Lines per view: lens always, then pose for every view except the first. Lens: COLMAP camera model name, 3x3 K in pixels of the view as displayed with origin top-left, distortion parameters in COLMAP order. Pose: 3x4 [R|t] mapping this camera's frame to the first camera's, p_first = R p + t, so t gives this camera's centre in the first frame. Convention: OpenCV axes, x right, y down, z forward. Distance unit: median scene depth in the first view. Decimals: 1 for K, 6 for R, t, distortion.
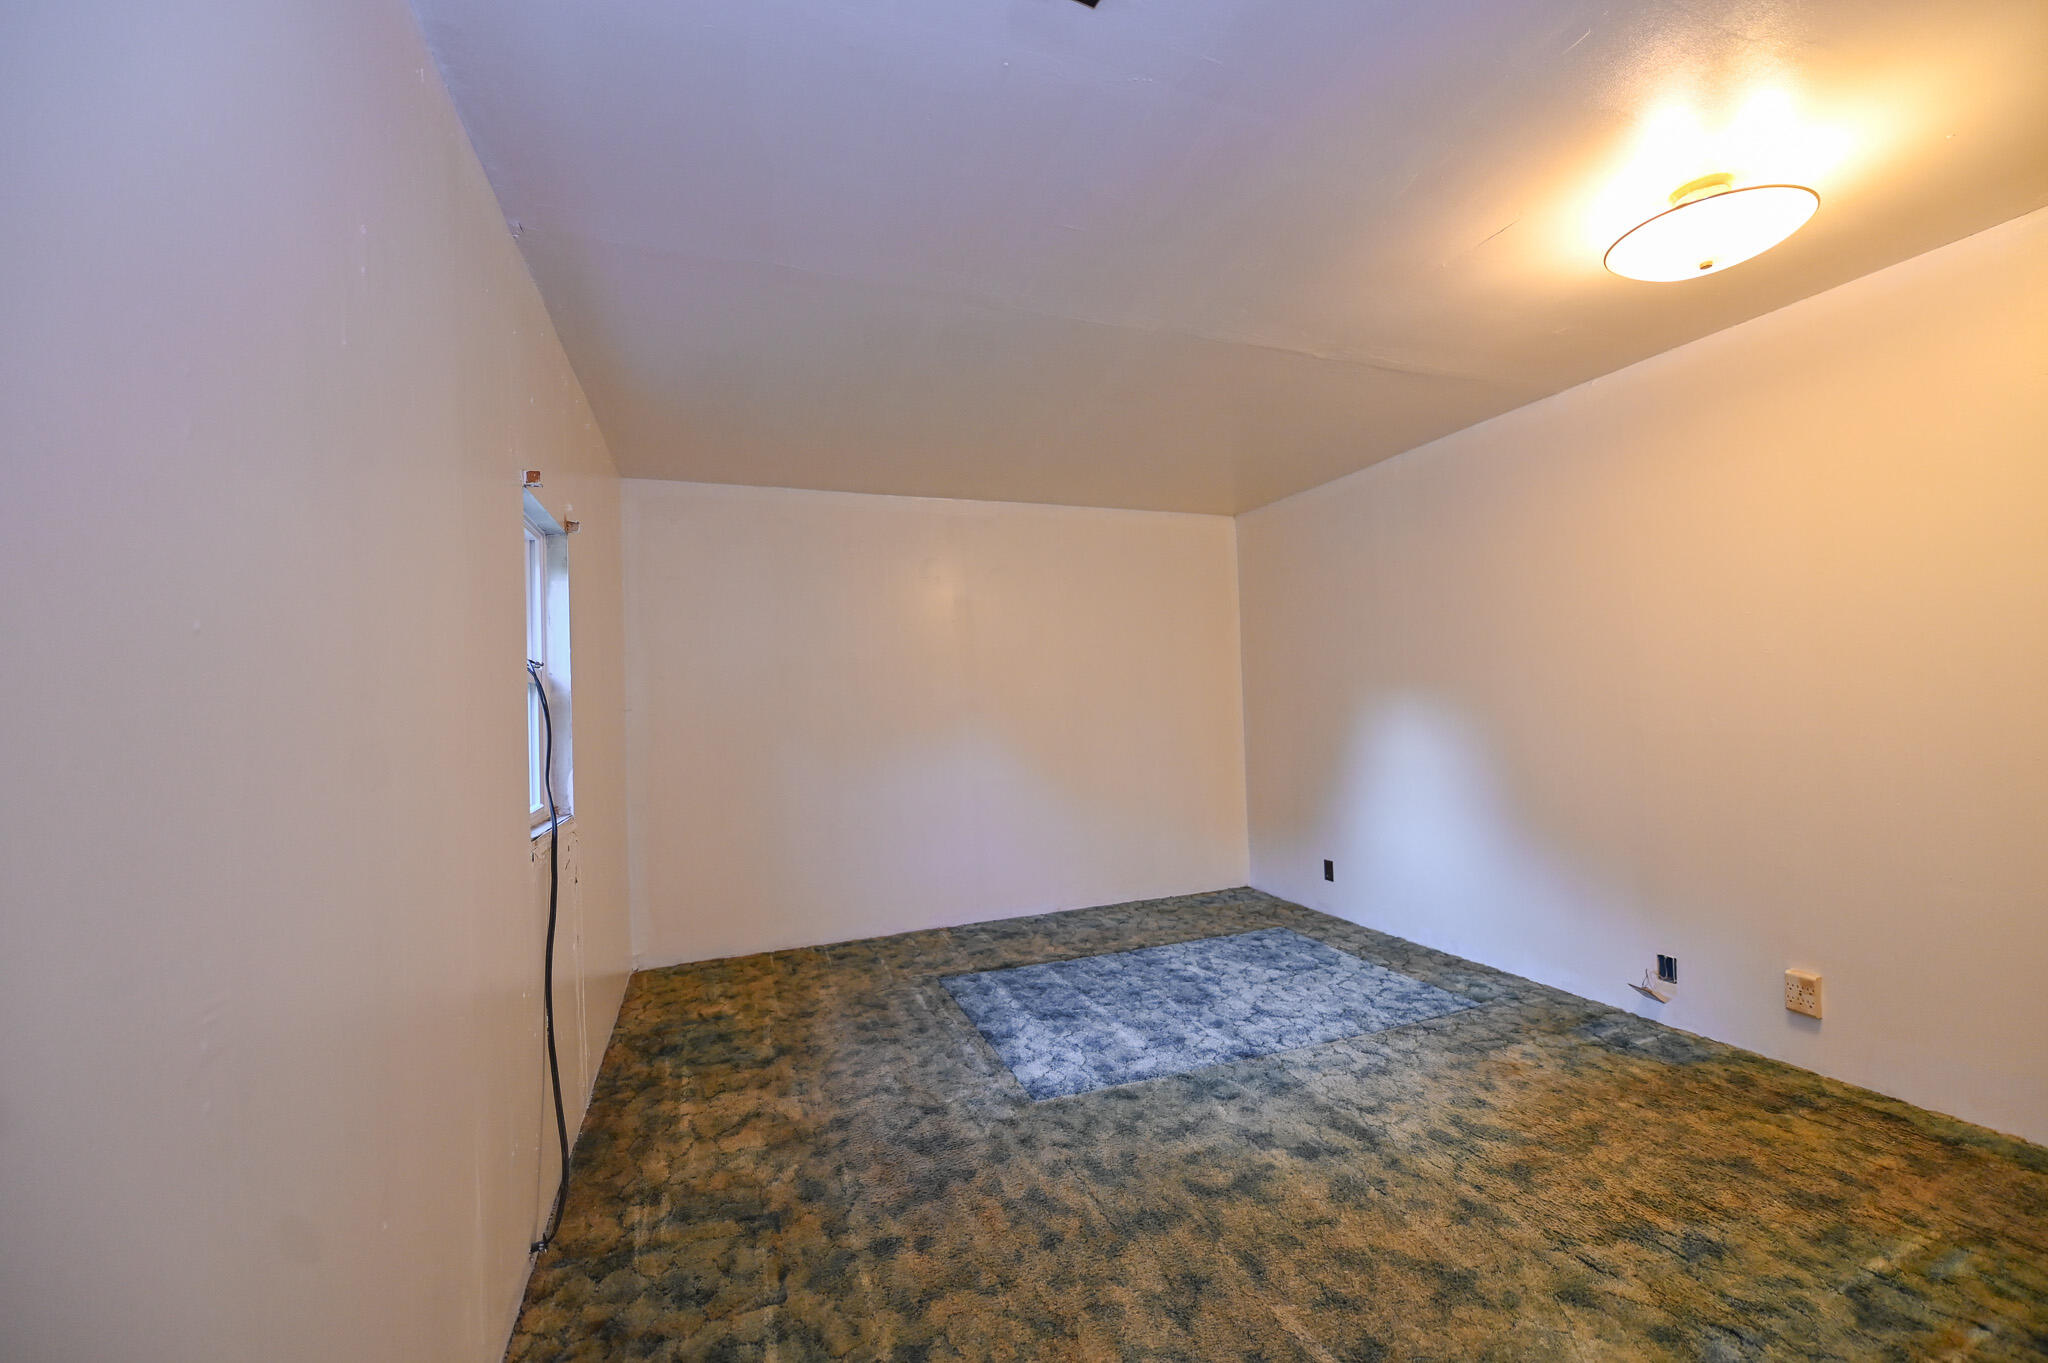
lens RADIAL K [[812.2, 0, 1030.7], [0, 812.2, 674.6], [0, 0, 1]] dist [-0.006160, -0.000361]
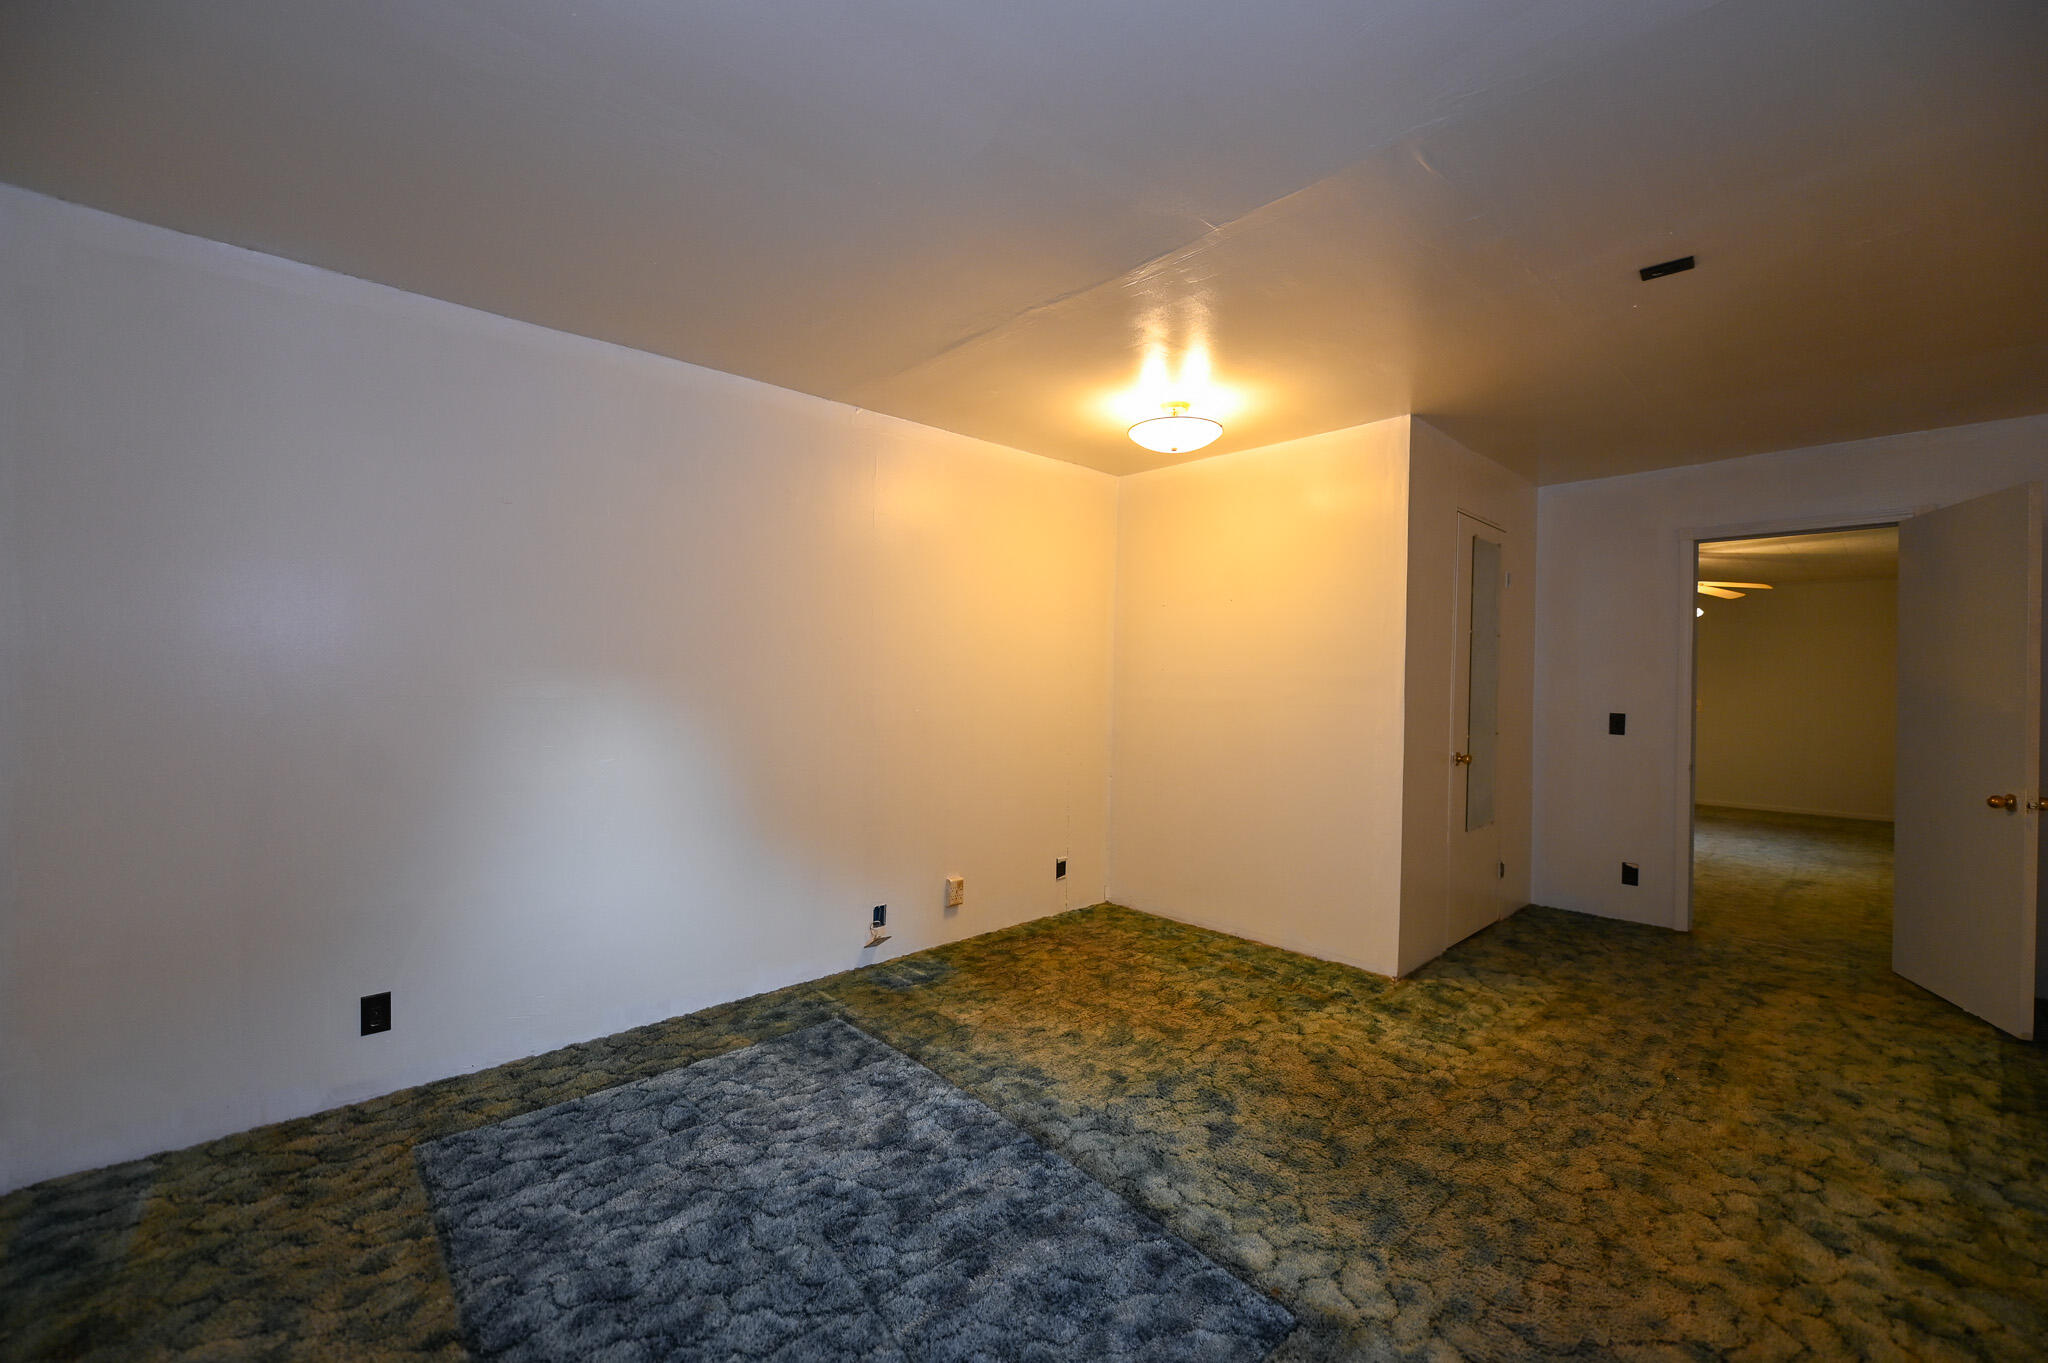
lens RADIAL K [[812.2, 0, 1020.7], [0, 812.2, 688.0], [0, 0, 1]] dist [-0.006160, -0.000361]
pose [[-0.365465, 0.022997, 0.930541, -0.597409], [-0.025746, 0.999063, -0.034802, 0.077527], [-0.930469, -0.036677, -0.364530, 1.714927]]
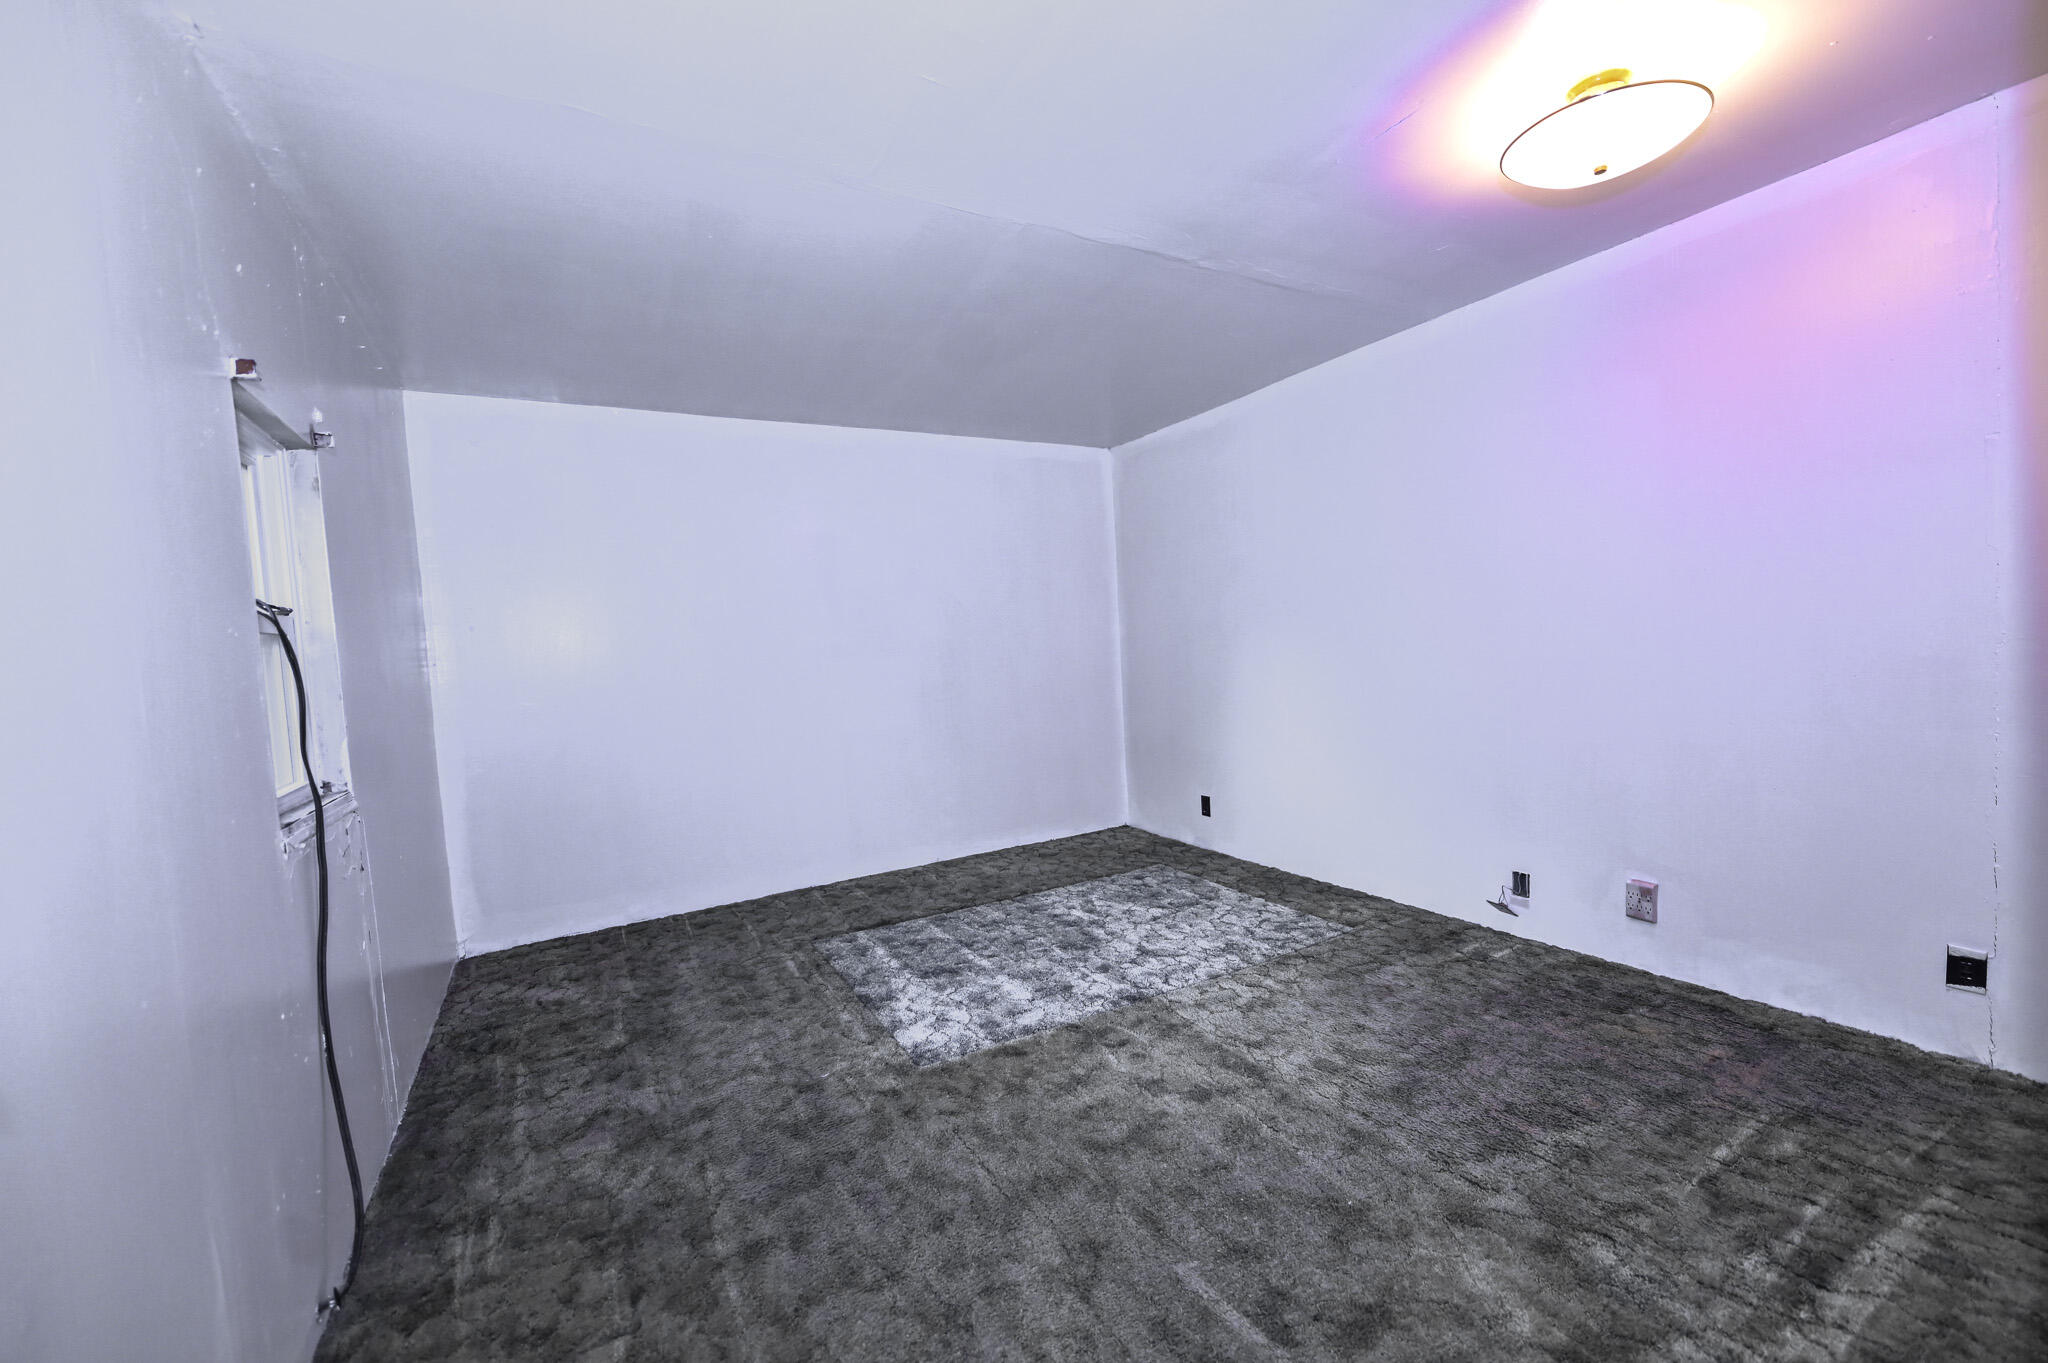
lens RADIAL K [[812.2, 0, 1031.9], [0, 812.2, 693.2], [0, 0, 1]] dist [-0.006160, -0.000361]
pose [[0.987335, -0.031473, 0.155497, 0.002978], [0.017198, 0.995582, 0.092306, 0.010123], [-0.157715, -0.088463, 0.983514, 0.112127]]
